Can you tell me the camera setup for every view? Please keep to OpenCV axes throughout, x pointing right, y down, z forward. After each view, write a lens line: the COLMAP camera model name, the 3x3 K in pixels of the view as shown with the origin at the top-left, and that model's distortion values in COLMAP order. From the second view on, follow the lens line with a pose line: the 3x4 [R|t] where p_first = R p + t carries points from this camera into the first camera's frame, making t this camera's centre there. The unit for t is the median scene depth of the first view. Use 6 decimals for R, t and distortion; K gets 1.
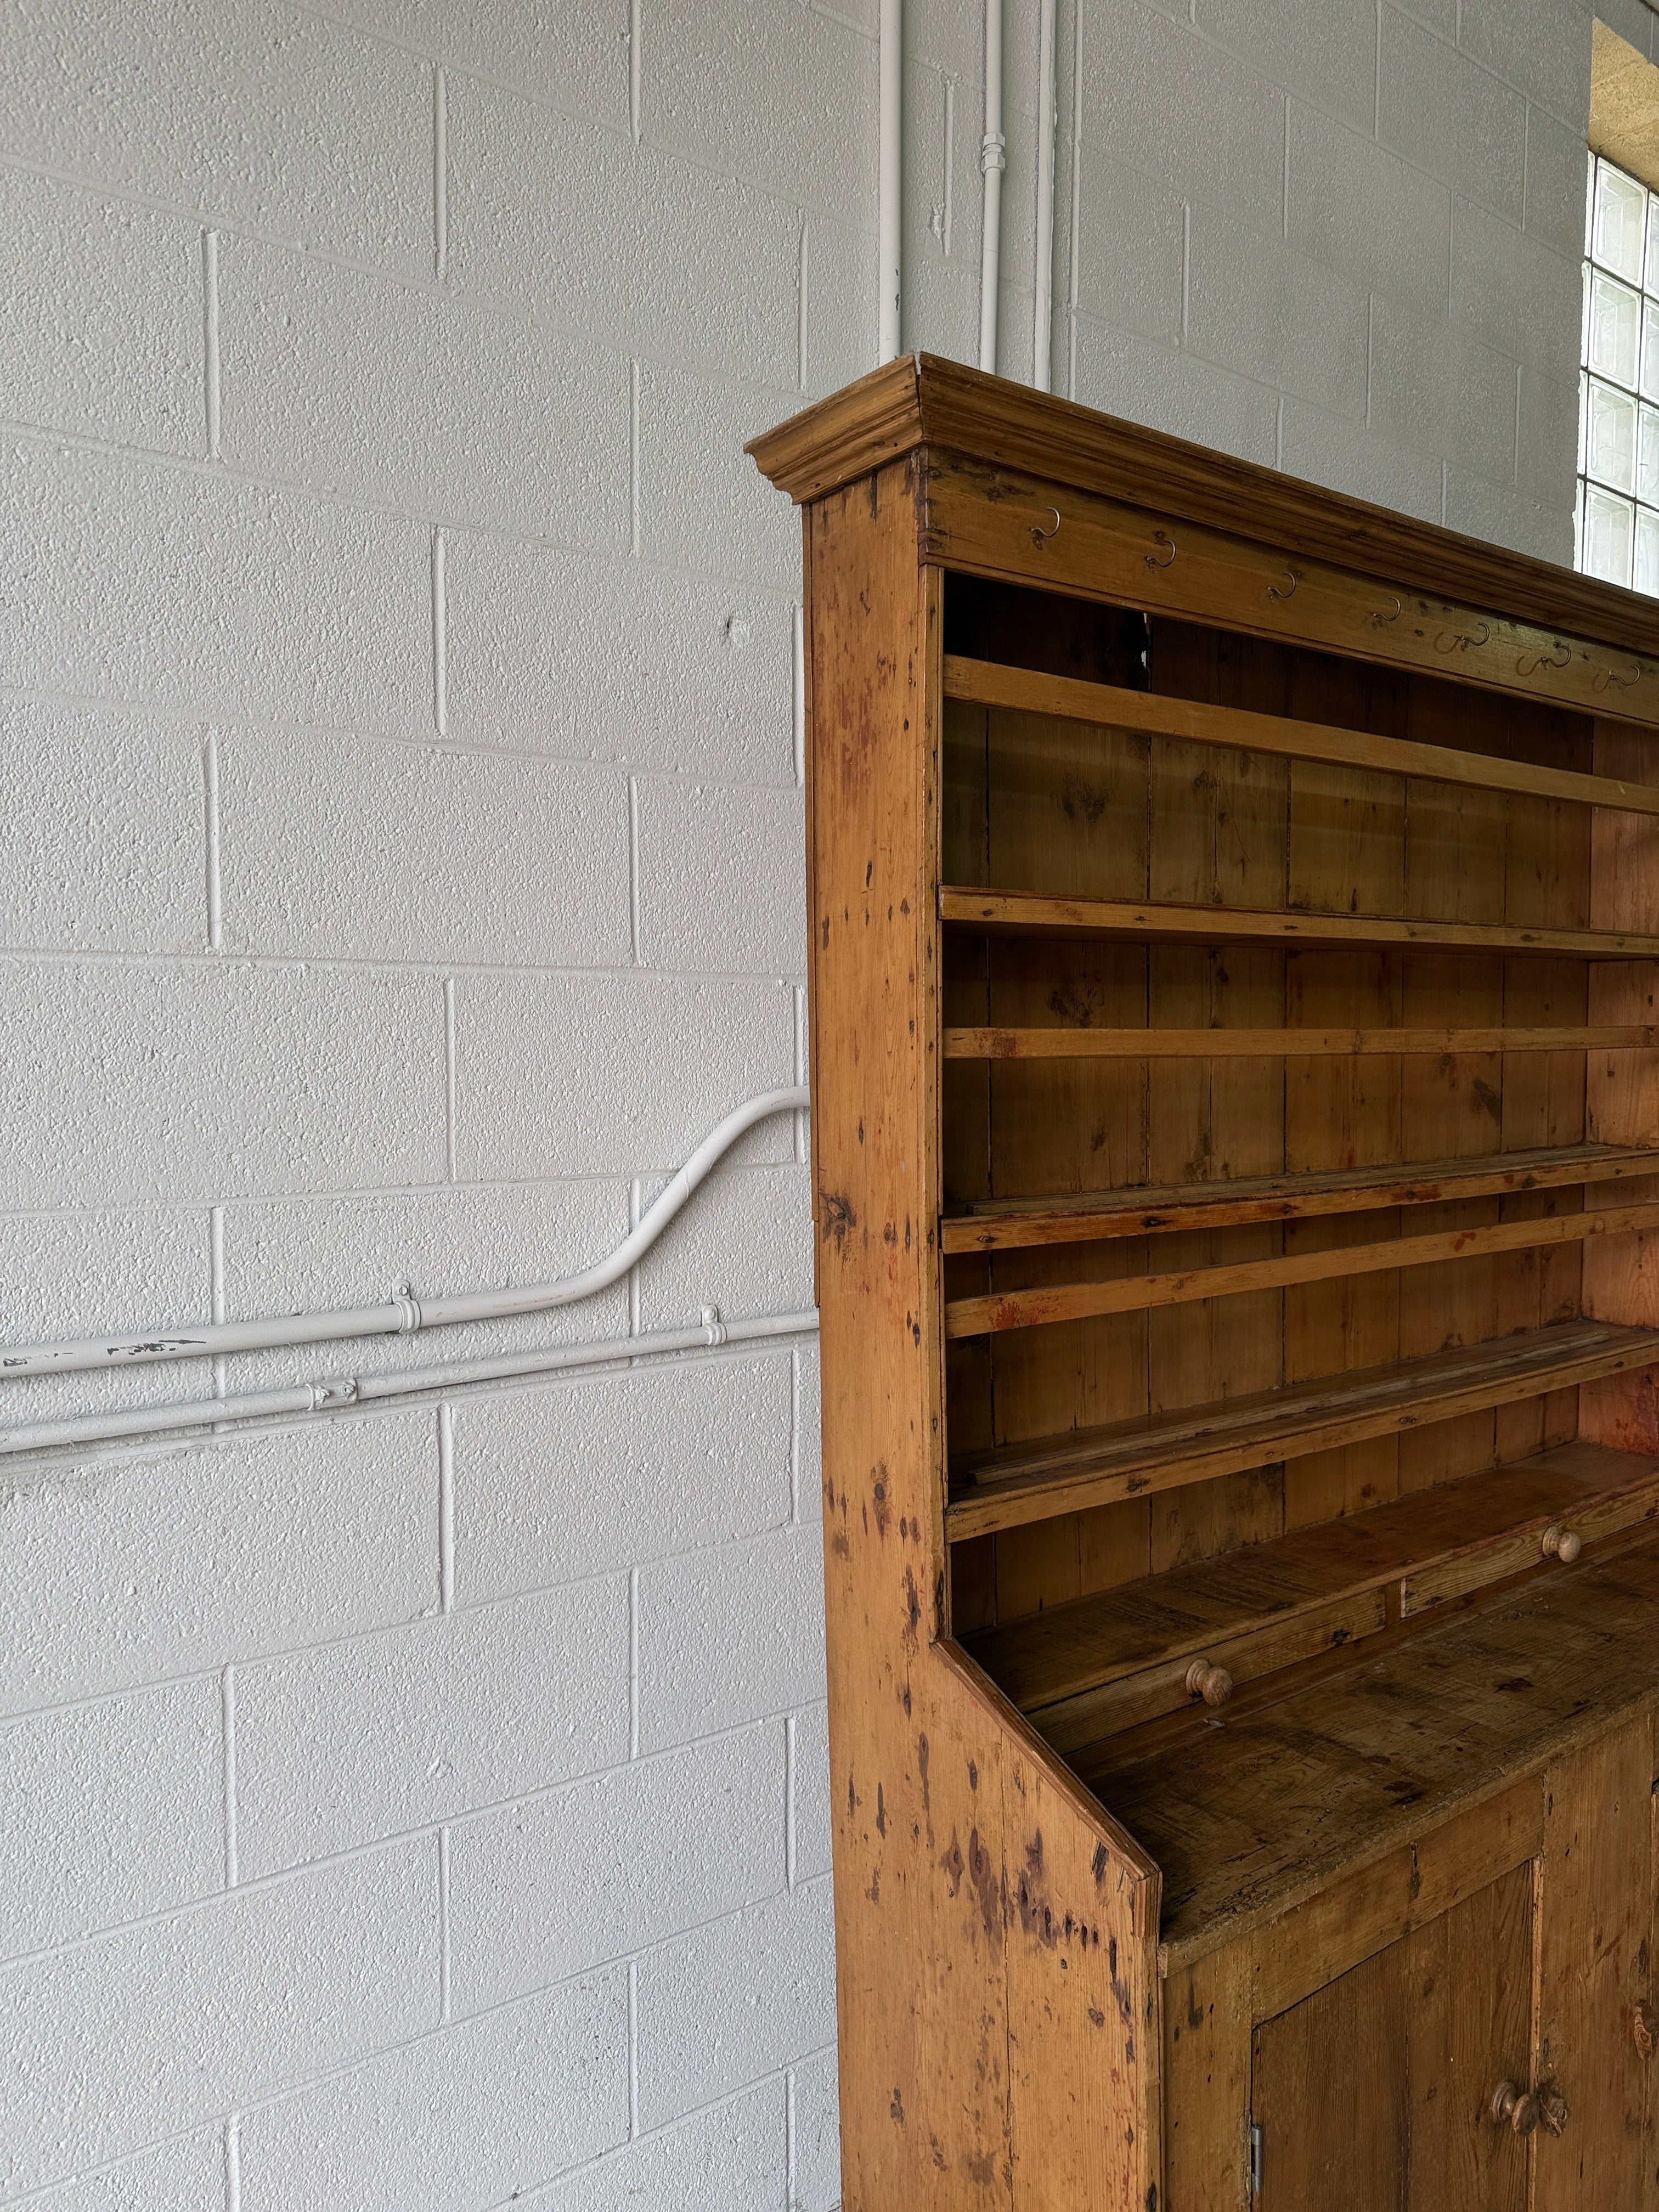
lens RADIAL K [[1574.8, 0, 845.1], [0, 1574.8, 1103.5], [0, 0, 1]] dist [0.058729, -0.078754]
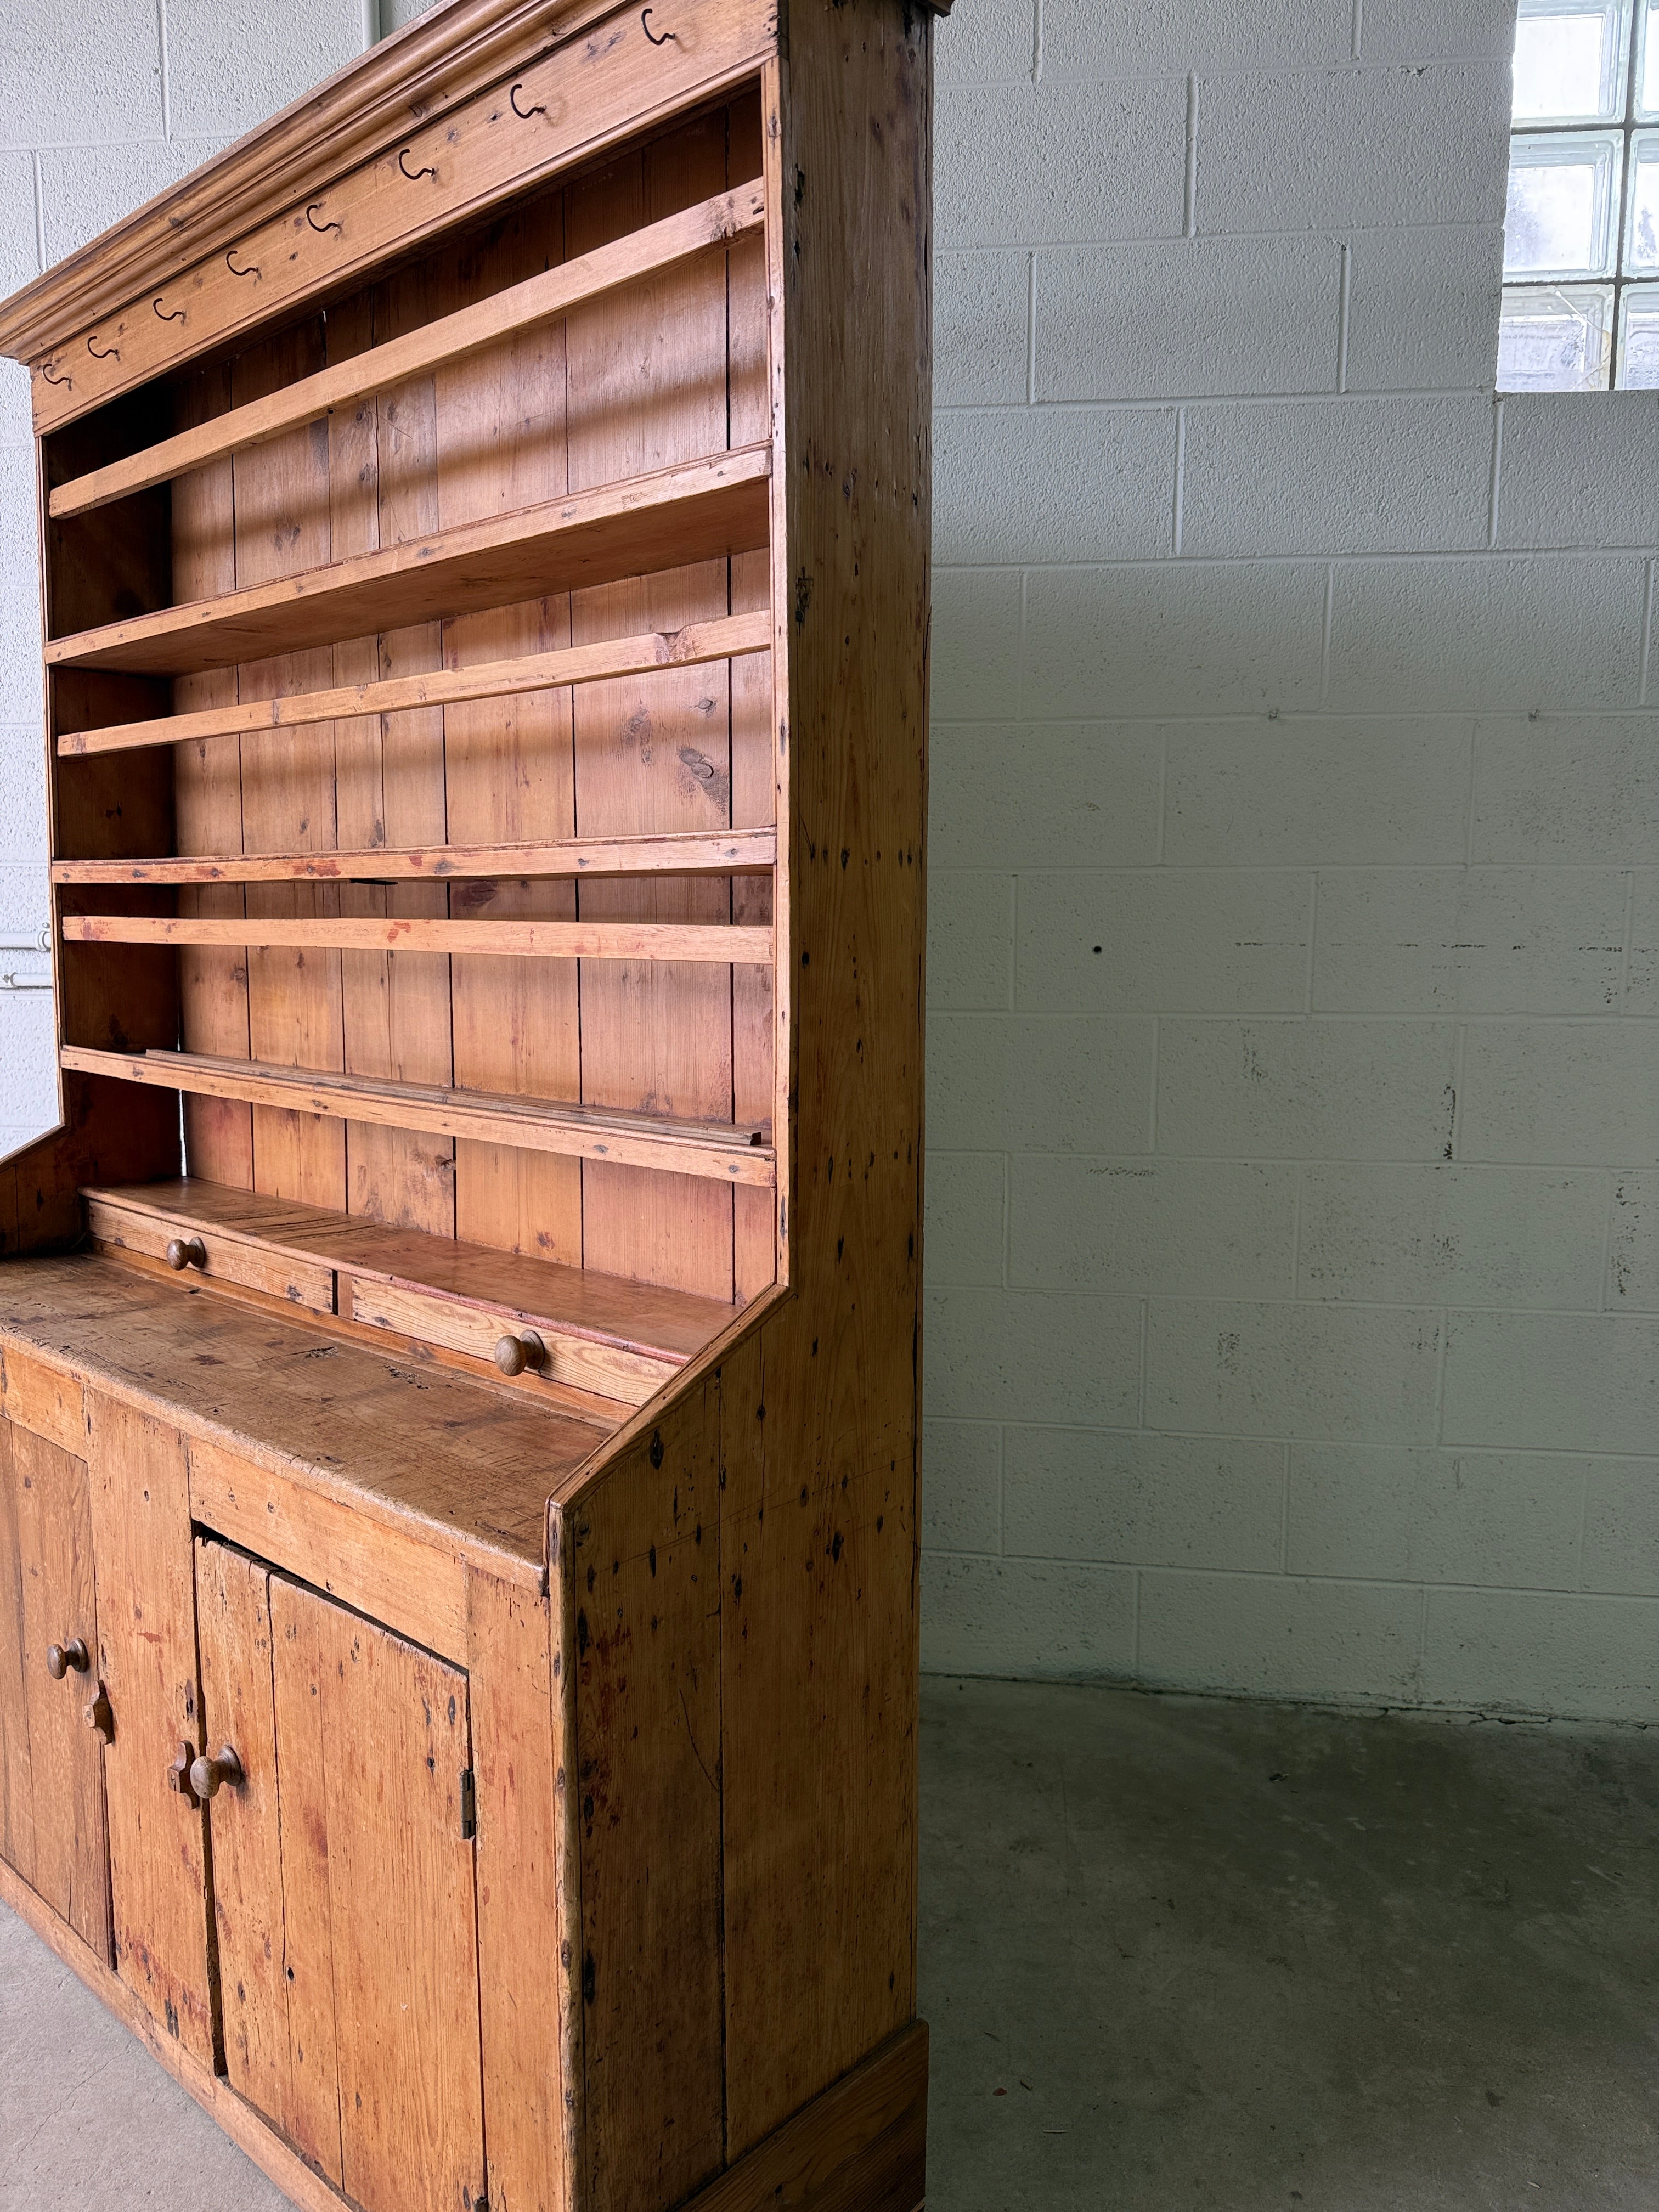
lens RADIAL K [[1580.0, 0, 819.5], [0, 1580.0, 1097.1], [0, 0, 1]] dist [0.014849, -0.016211]
pose [[0.169118, 0.117666, -0.978547, 1.744326], [-0.051846, 0.992535, 0.110388, 0.093415], [0.984231, 0.032065, 0.173956, 1.465711]]
